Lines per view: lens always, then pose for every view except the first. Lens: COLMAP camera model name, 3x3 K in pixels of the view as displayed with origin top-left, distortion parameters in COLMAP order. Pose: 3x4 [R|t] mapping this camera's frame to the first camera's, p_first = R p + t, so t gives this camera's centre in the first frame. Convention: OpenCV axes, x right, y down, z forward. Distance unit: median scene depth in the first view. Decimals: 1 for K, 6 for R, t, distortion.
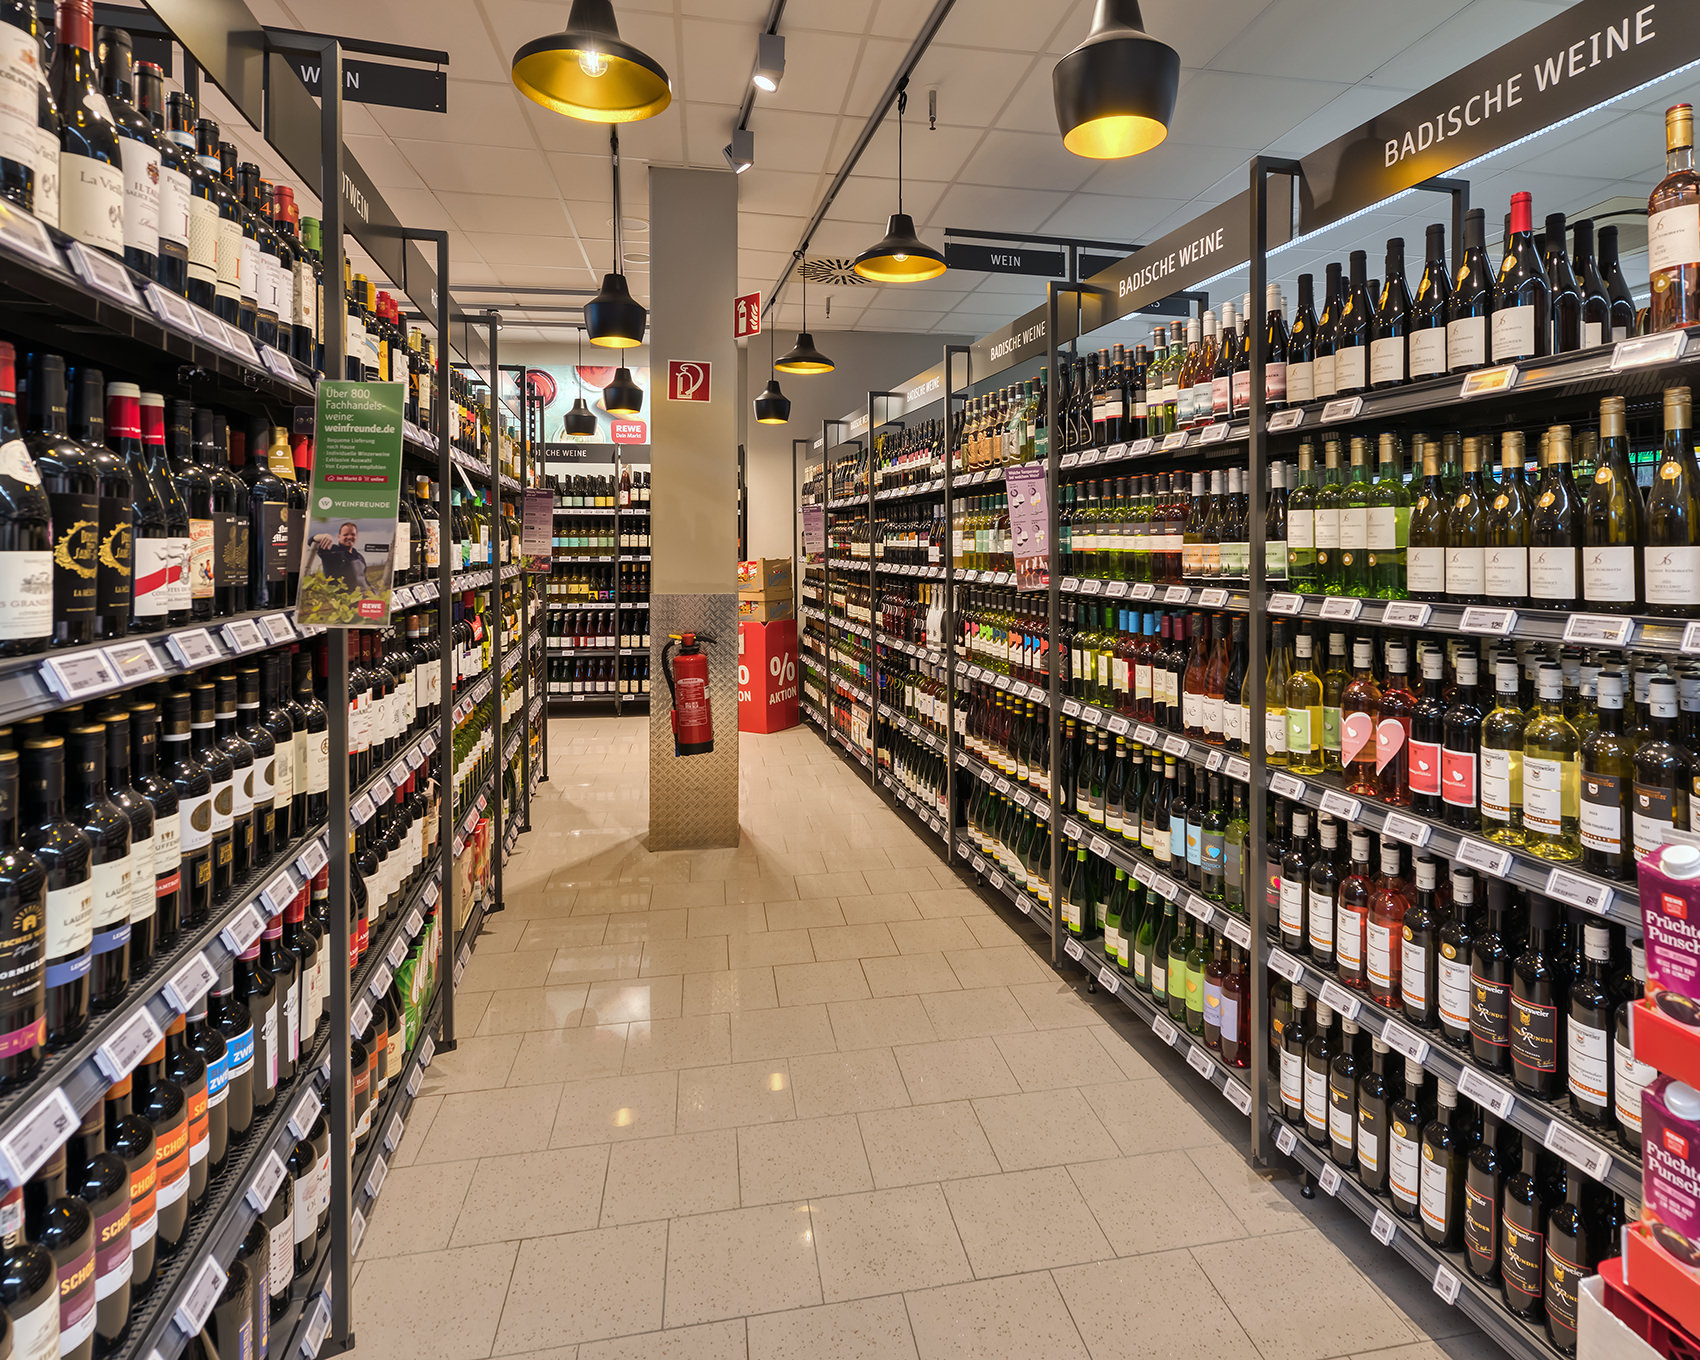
lens RADIAL K [[851.1, 0, 850.0], [0, 851.1, 680.0], [0, 0, 1]] dist [-0.000838, -0.000411]
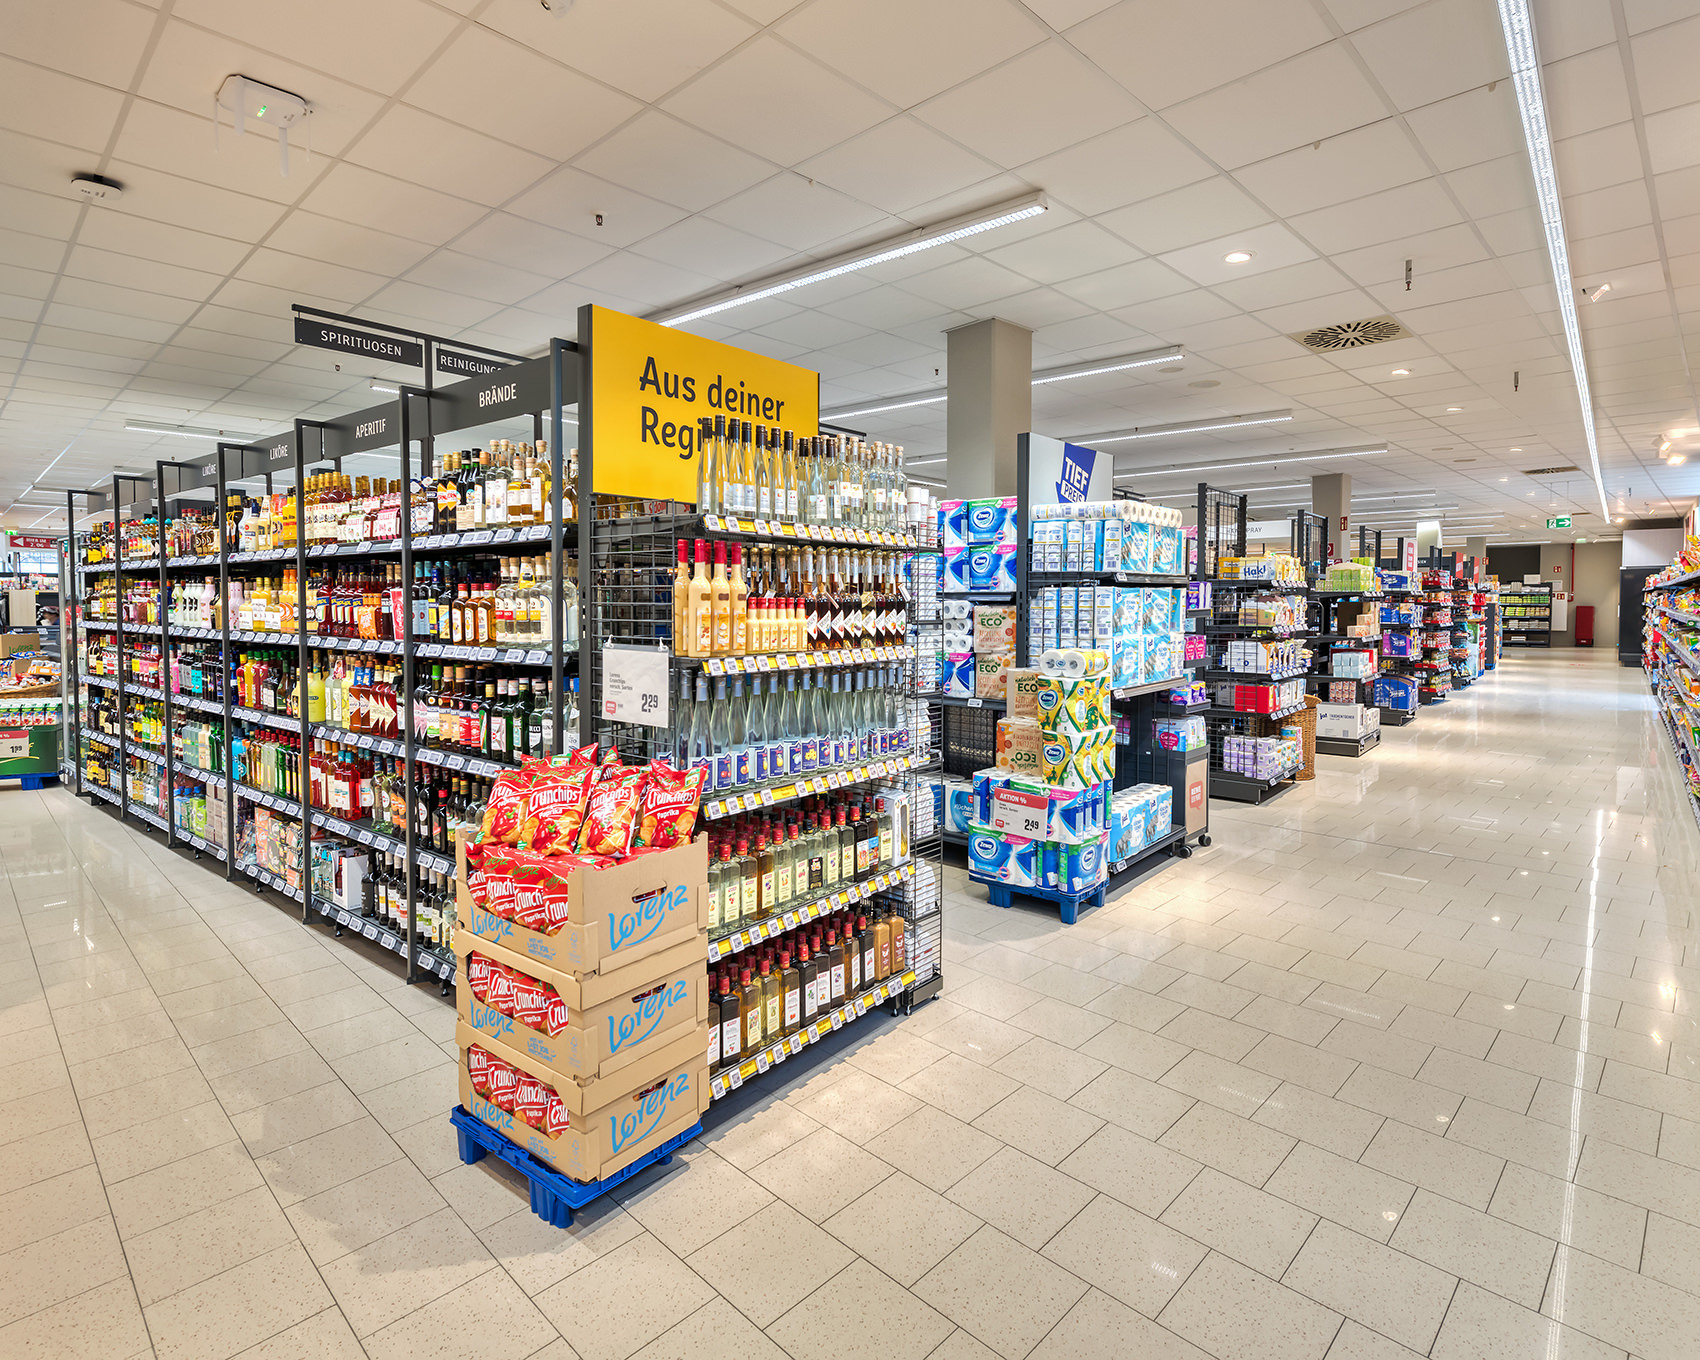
lens RADIAL K [[731.3, 0, 850.0], [0, 731.3, 680.0], [0, 0, 1]] dist [0.000314, -0.000004]
pose [[0.746079, -0.030410, 0.665162, 0.151626], [0.079114, 0.995929, -0.043206, 0.087950], [-0.661141, 0.084858, 0.745448, -0.557852]]
